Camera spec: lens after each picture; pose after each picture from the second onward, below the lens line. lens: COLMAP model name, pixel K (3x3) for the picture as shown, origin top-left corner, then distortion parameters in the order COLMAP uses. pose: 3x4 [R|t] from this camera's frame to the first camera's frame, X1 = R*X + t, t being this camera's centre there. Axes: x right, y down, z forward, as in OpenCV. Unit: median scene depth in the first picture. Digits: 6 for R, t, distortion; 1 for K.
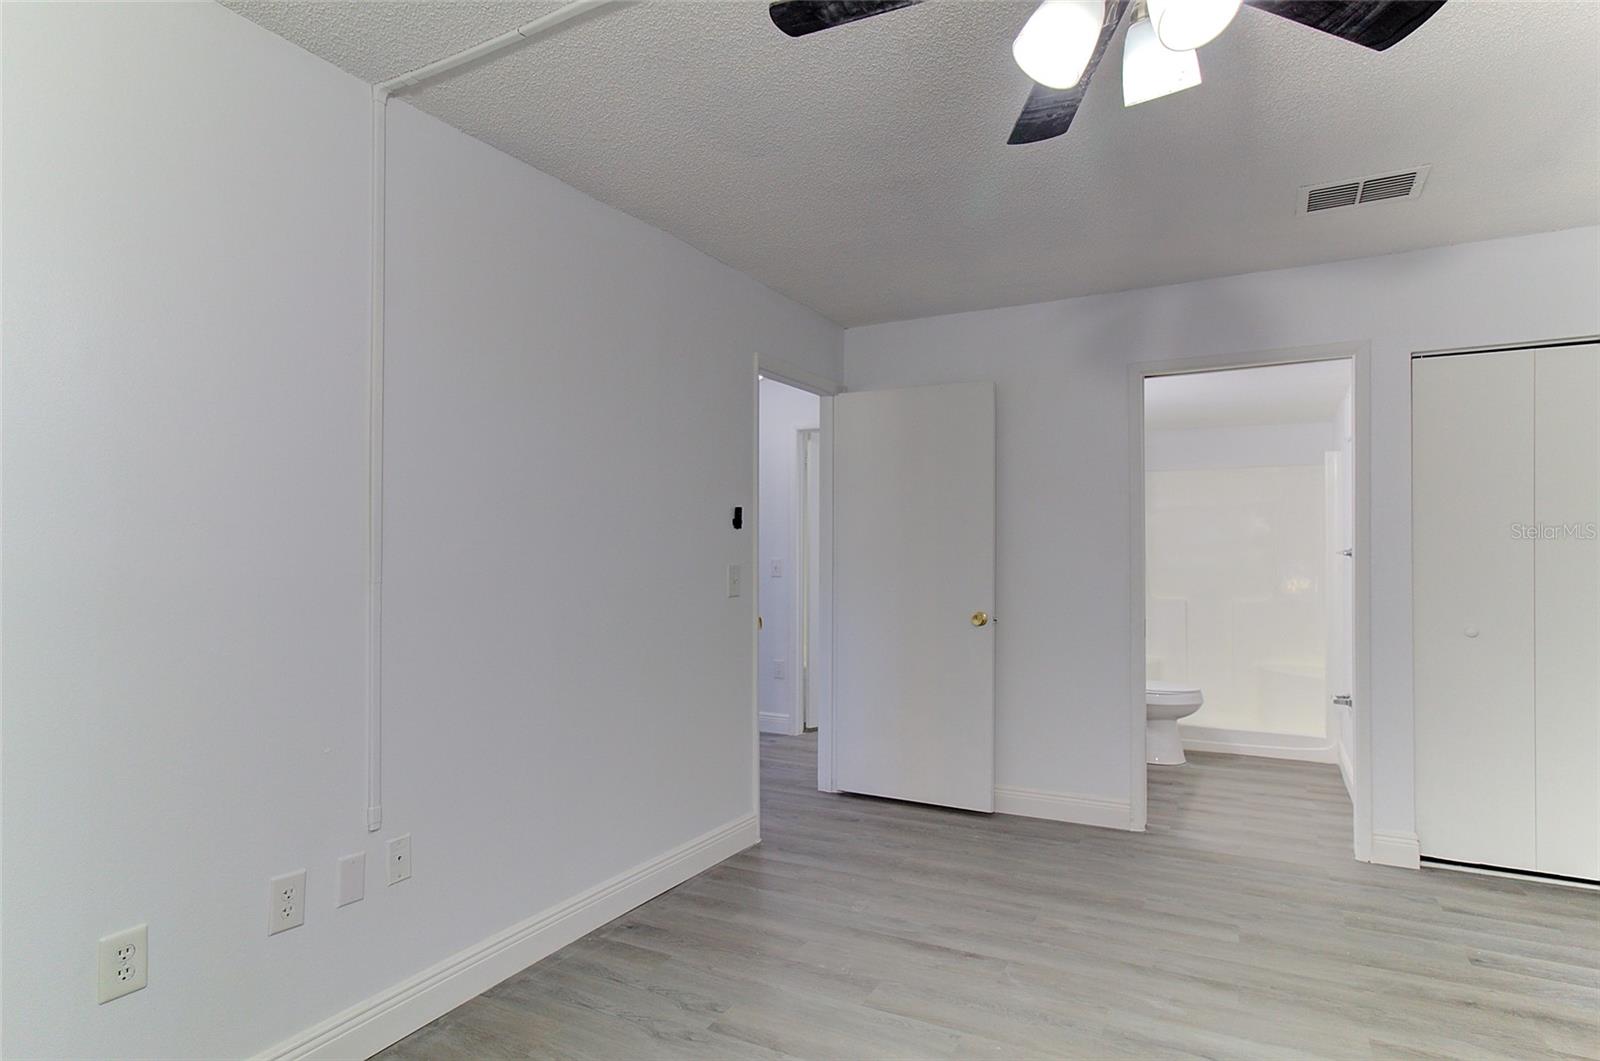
lens RADIAL K [[876.2, 0, 801.1], [0, 876.2, 548.9], [0, 0, 1]] dist [-0.002185, 0.018938]
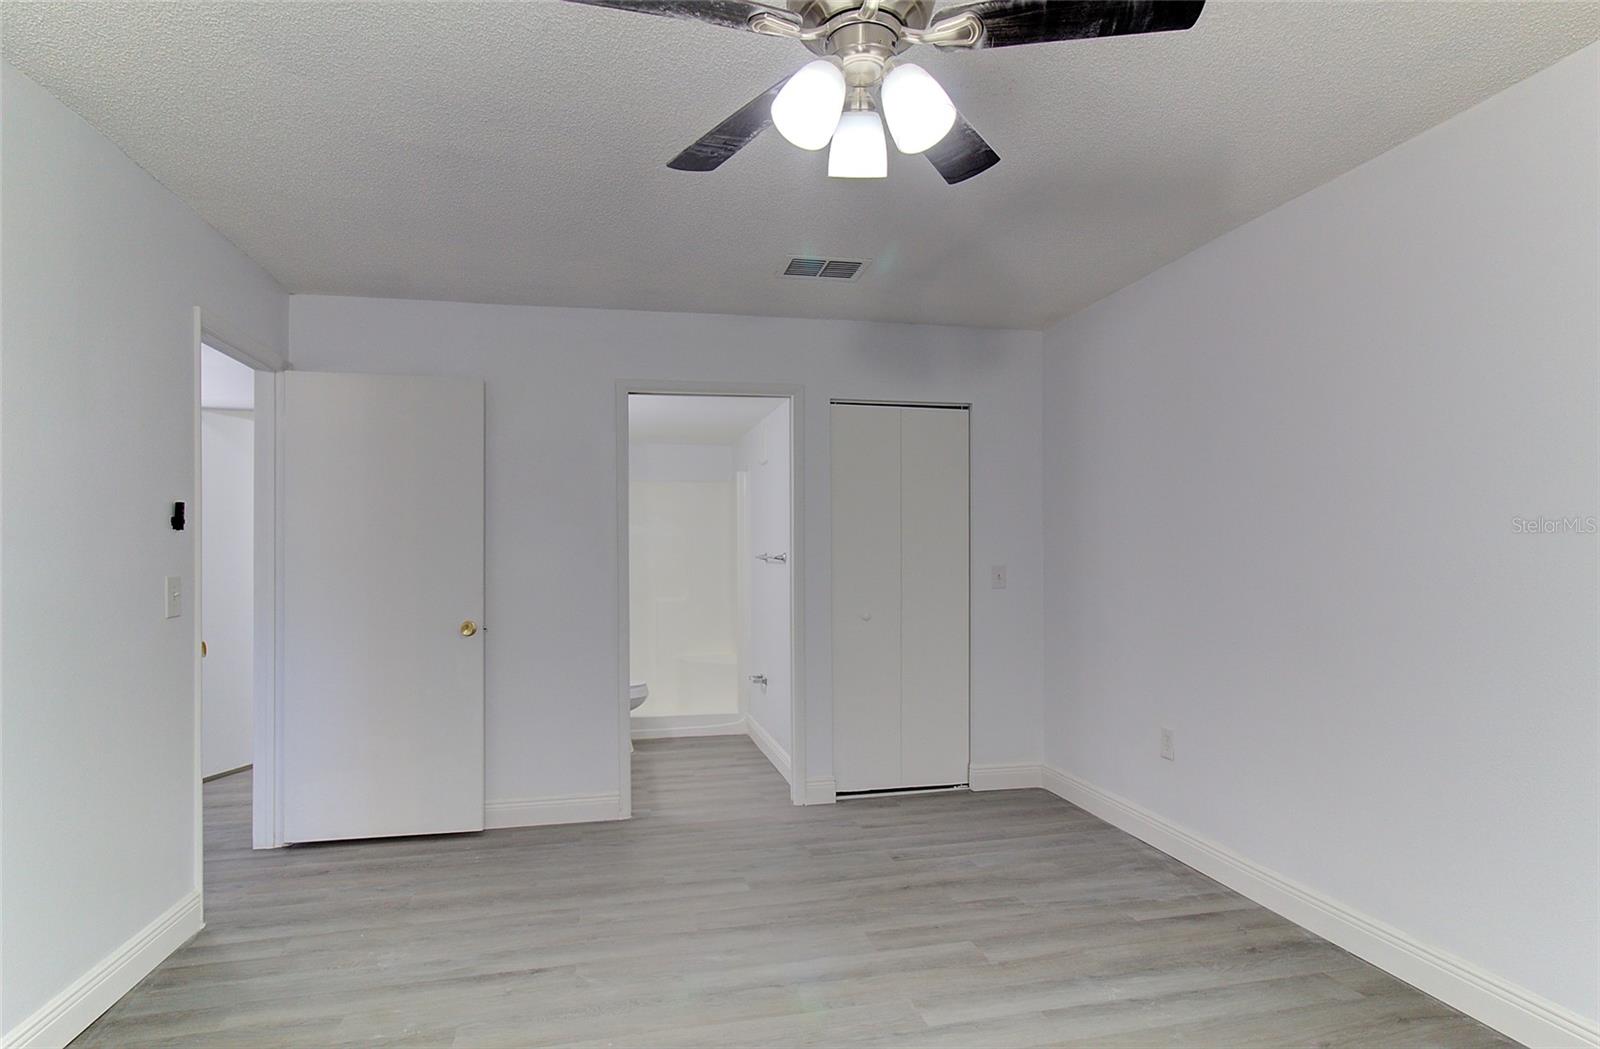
lens RADIAL K [[884.6, 0, 802.4], [0, 884.6, 554.7], [0, 0, 1]] dist [-0.004001, 0.022836]
pose [[0.765538, -0.002962, 0.643384, -0.152887], [0.003303, 0.999994, 0.000674, 0.000323], [-0.643383, 0.001609, 0.765543, 0.039566]]
